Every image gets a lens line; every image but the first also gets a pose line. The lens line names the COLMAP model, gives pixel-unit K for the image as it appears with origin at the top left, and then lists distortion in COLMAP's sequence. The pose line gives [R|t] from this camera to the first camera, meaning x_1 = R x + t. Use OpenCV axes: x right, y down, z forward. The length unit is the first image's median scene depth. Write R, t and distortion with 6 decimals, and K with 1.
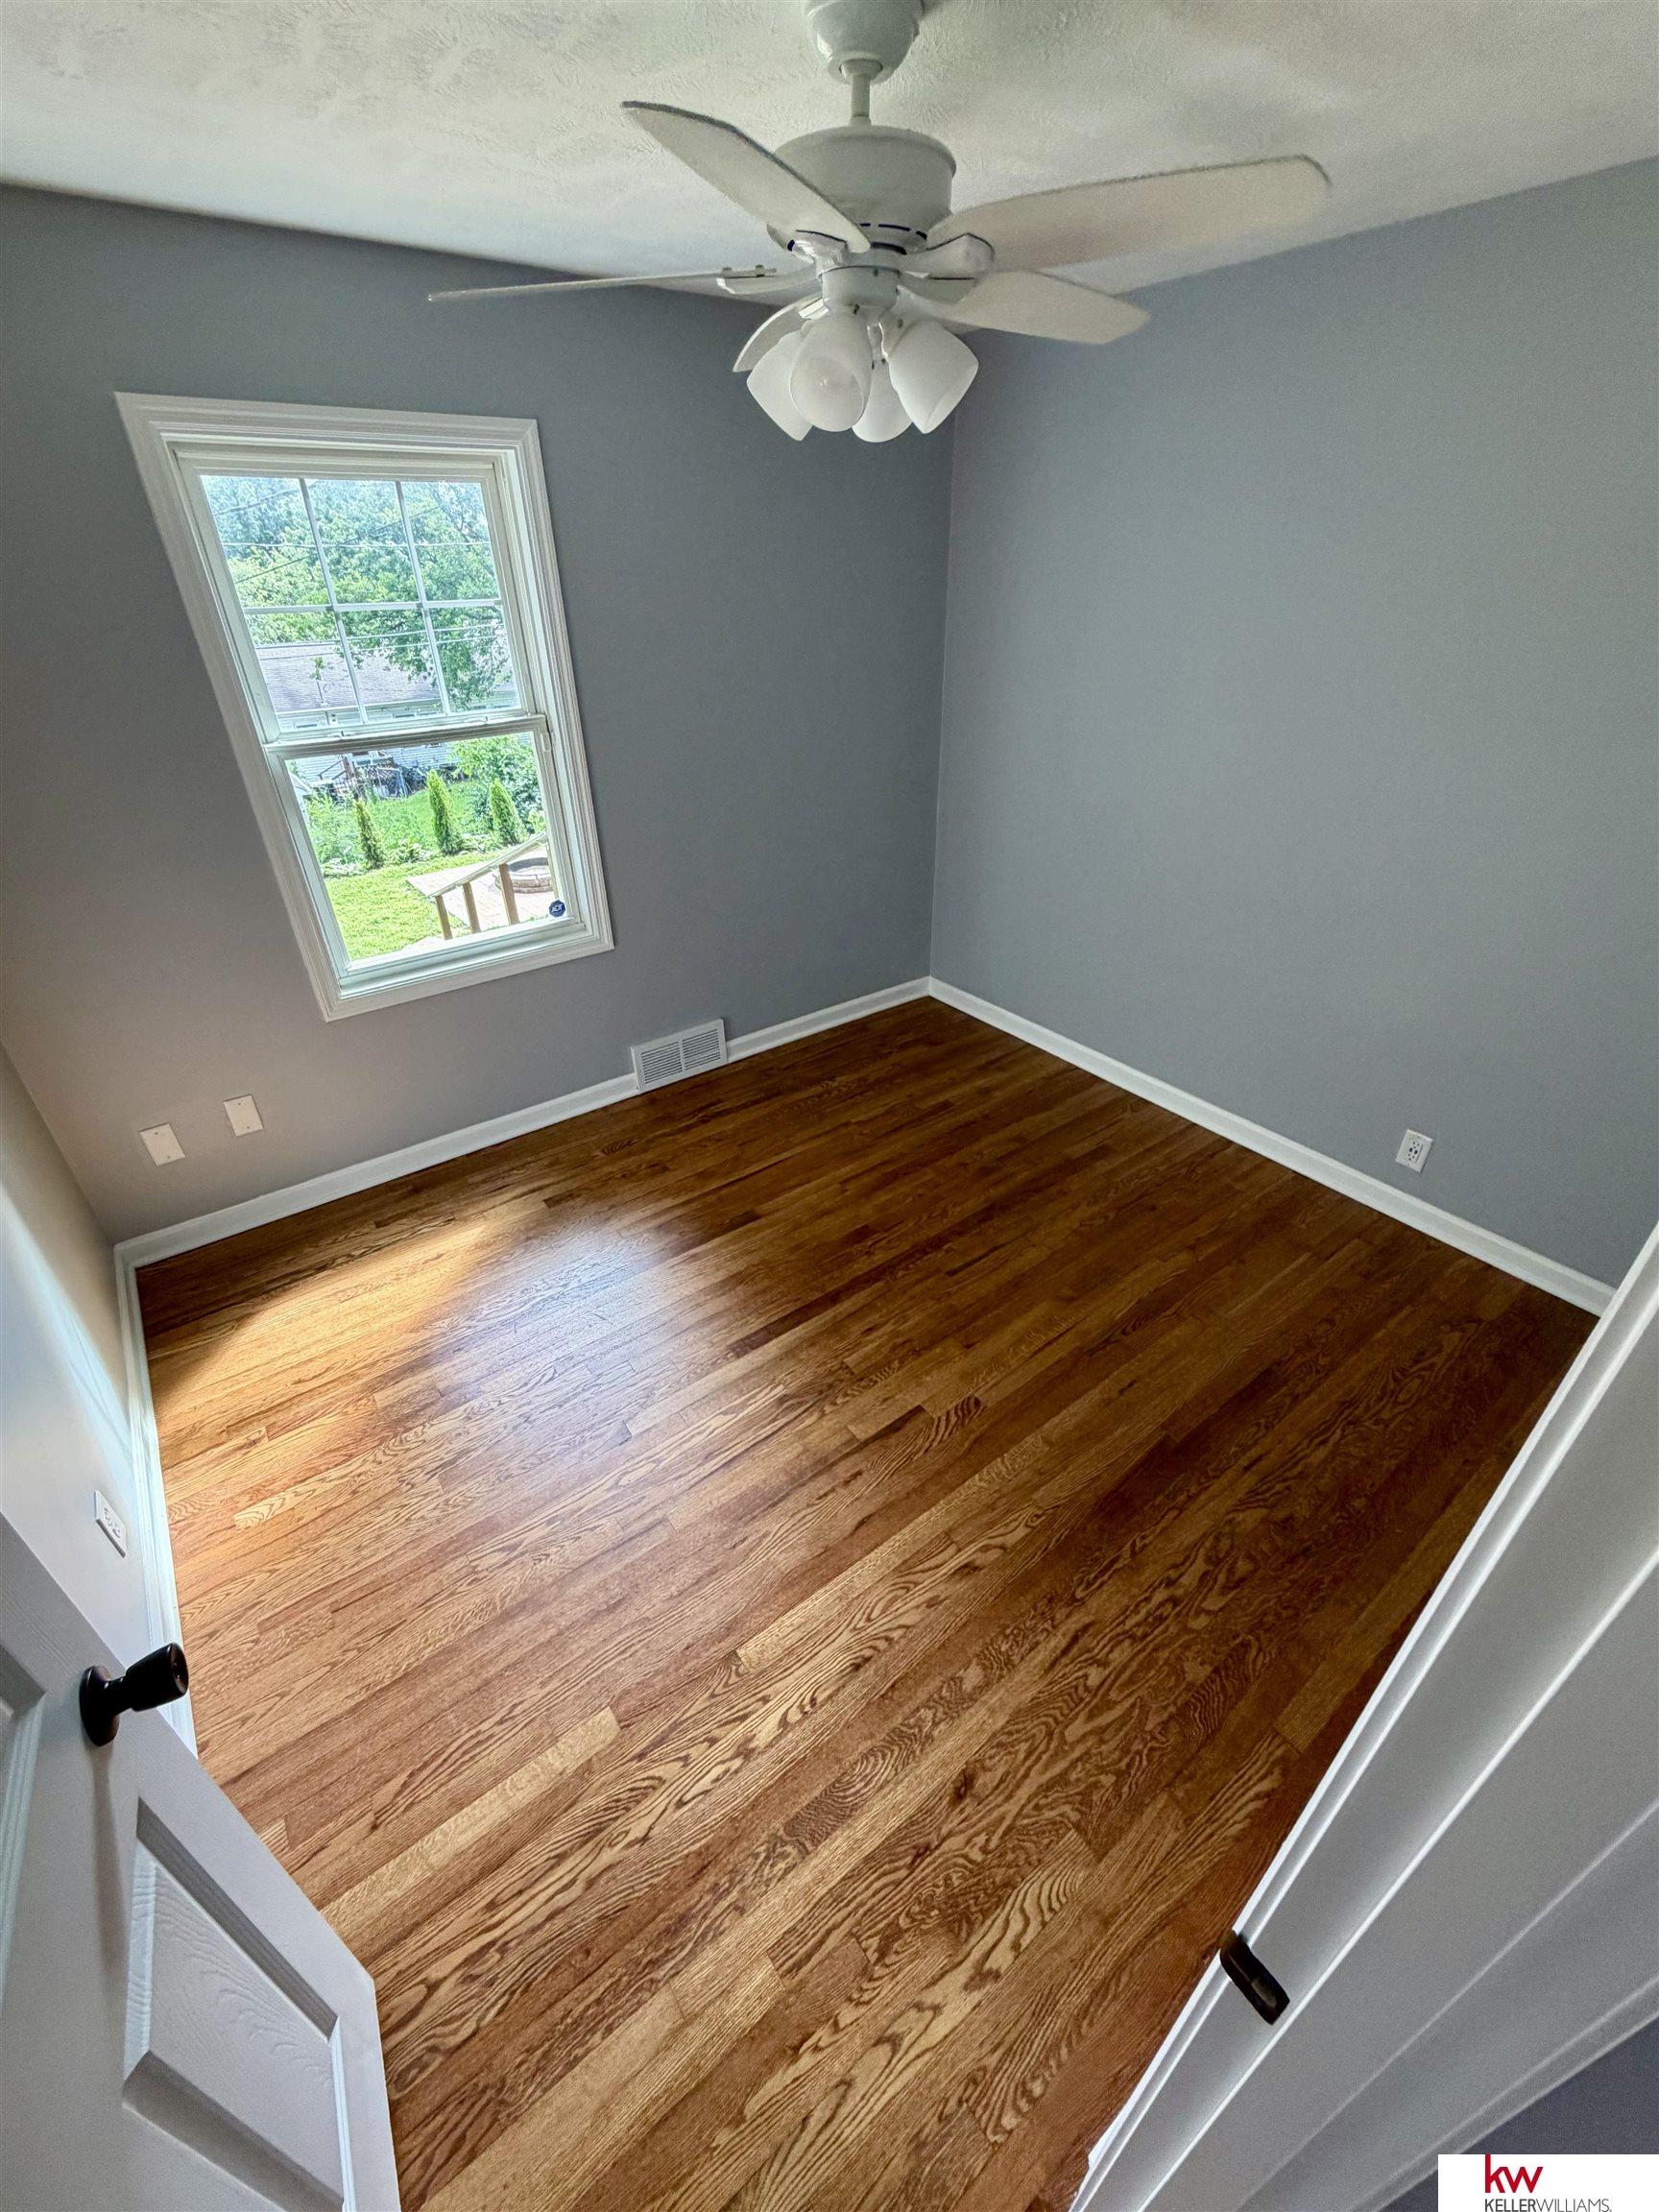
lens RADIAL K [[884.0, 0, 829.8], [0, 884.0, 1096.5], [0, 0, 1]] dist [-0.001839, 0.000397]
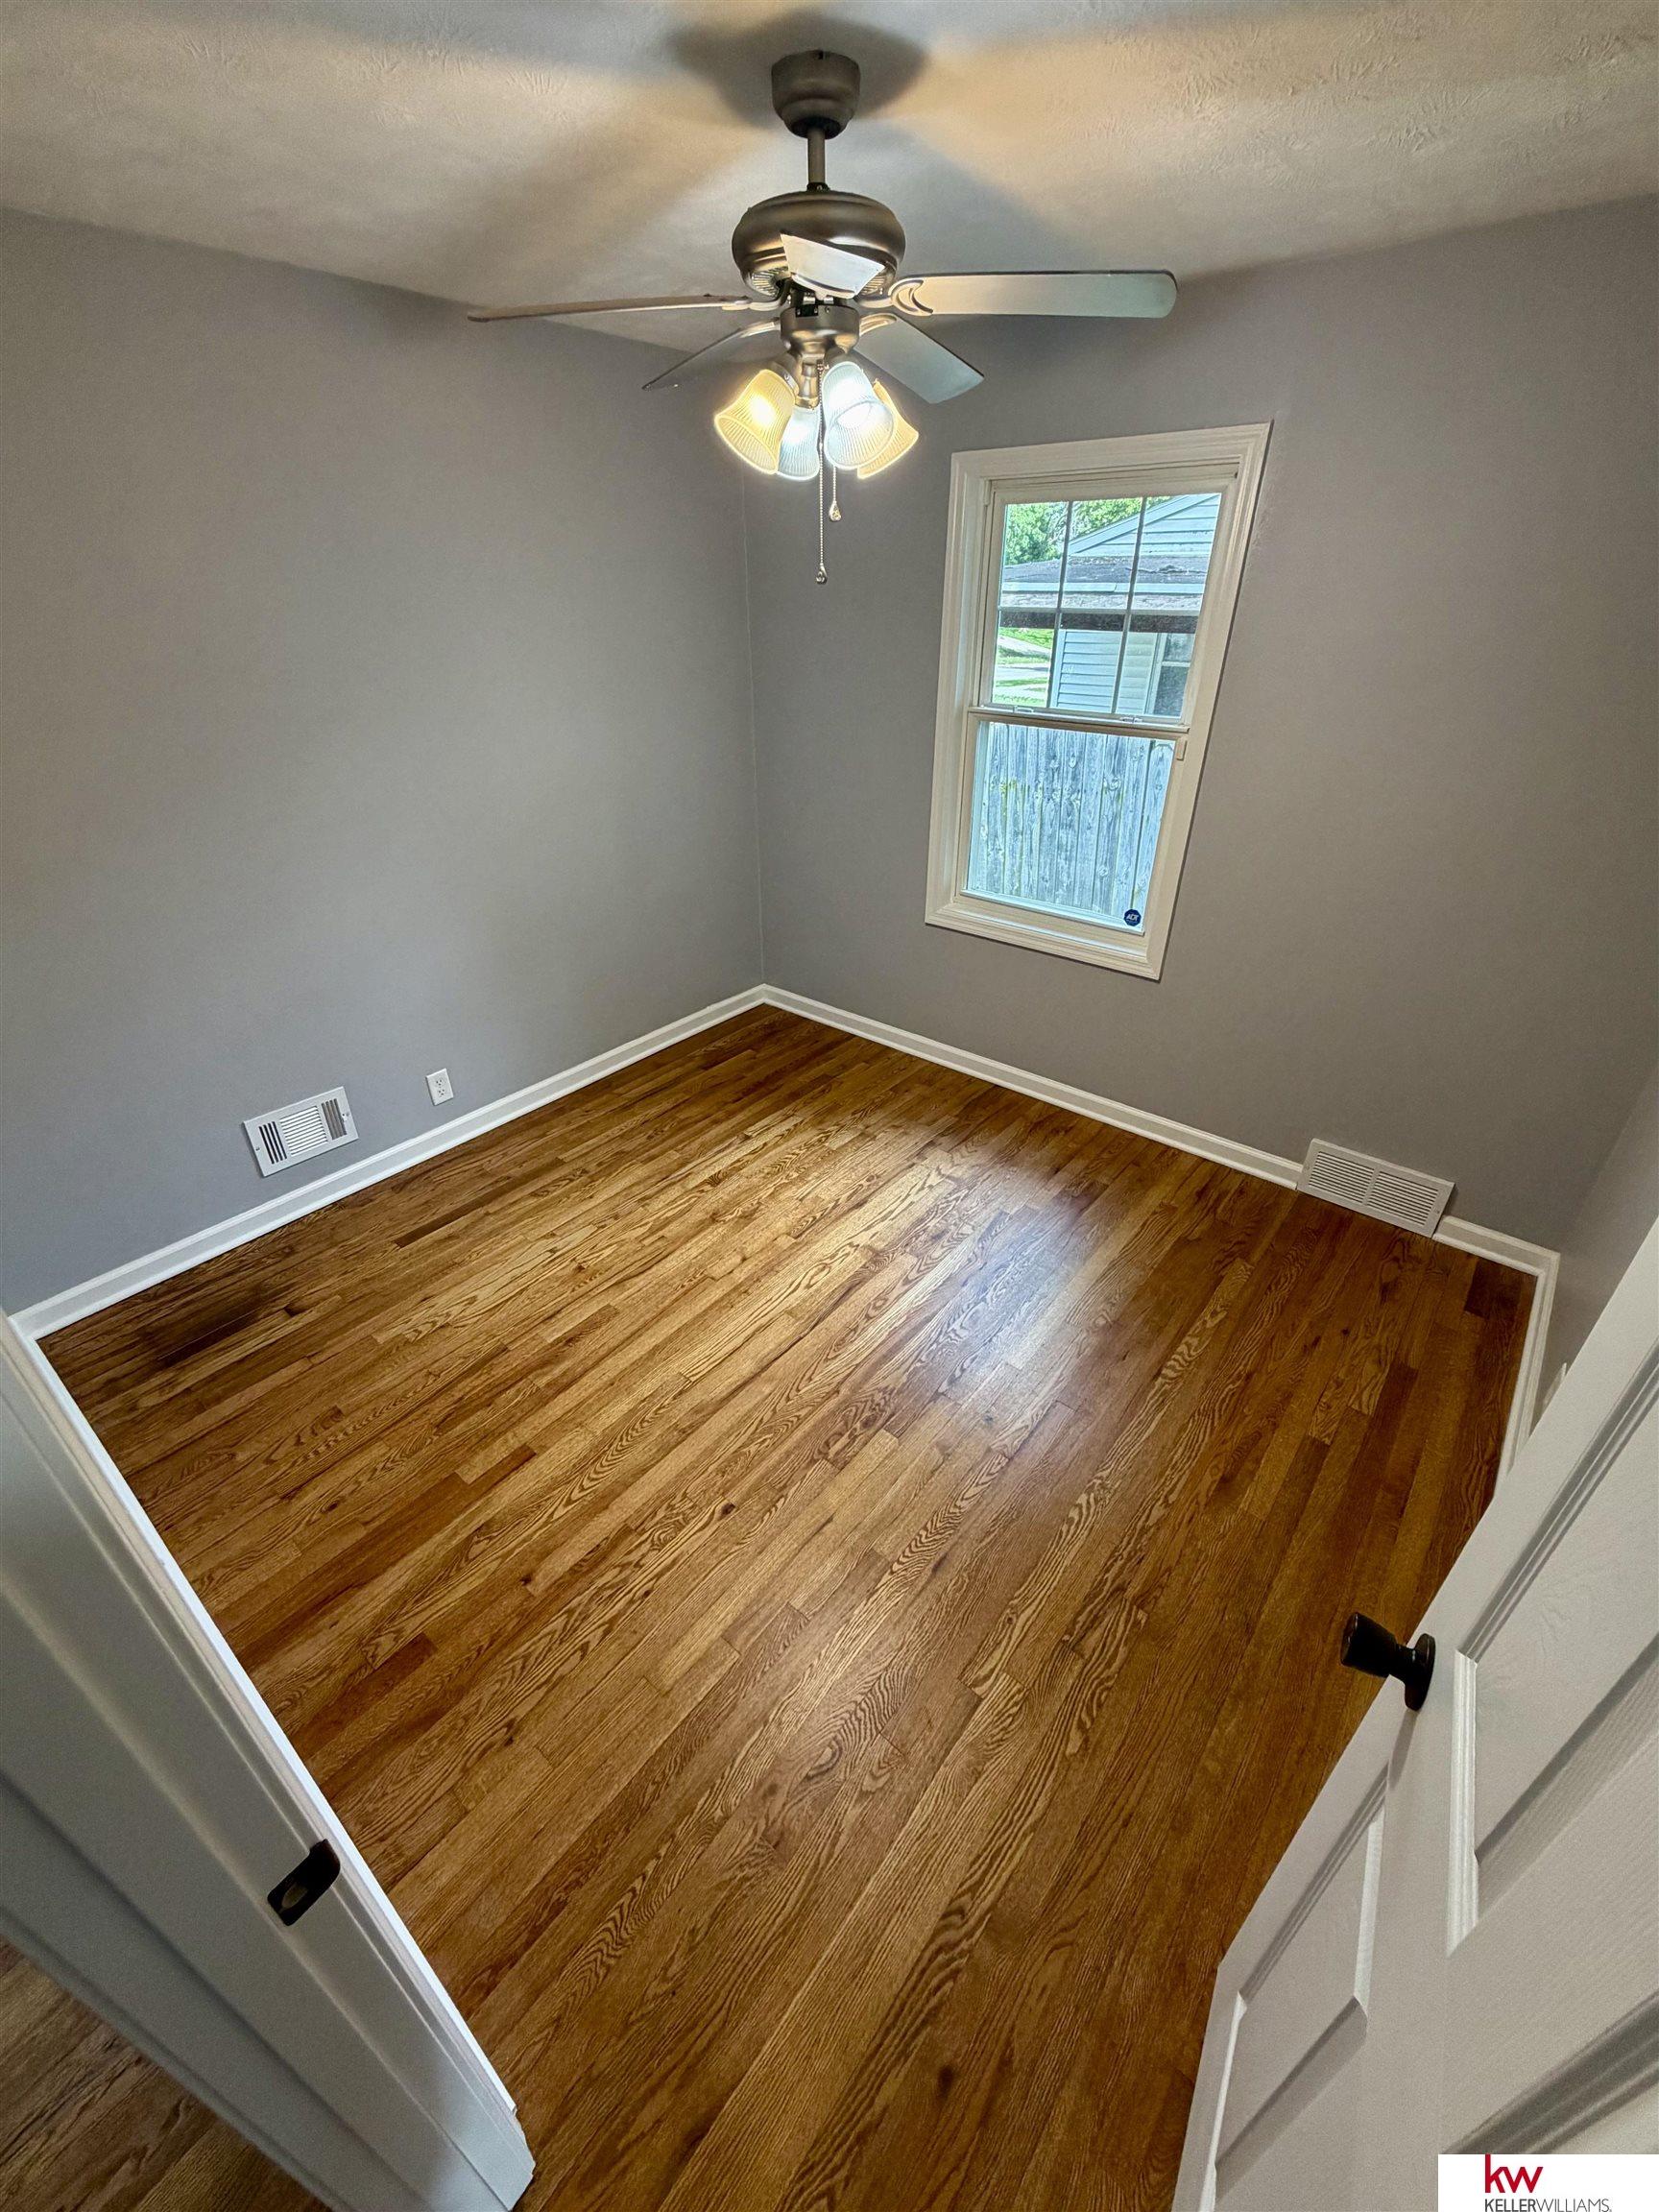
lens RADIAL K [[904.1, 0, 829.5], [0, 904.1, 1106.0], [0, 0, 1]] dist [-0.000824, 0.000027]
pose [[0.237201, 0.508148, -0.827962, 0.559337], [-0.502131, 0.793737, 0.343288, -0.219758], [0.831625, 0.334317, 0.443432, 0.328502]]
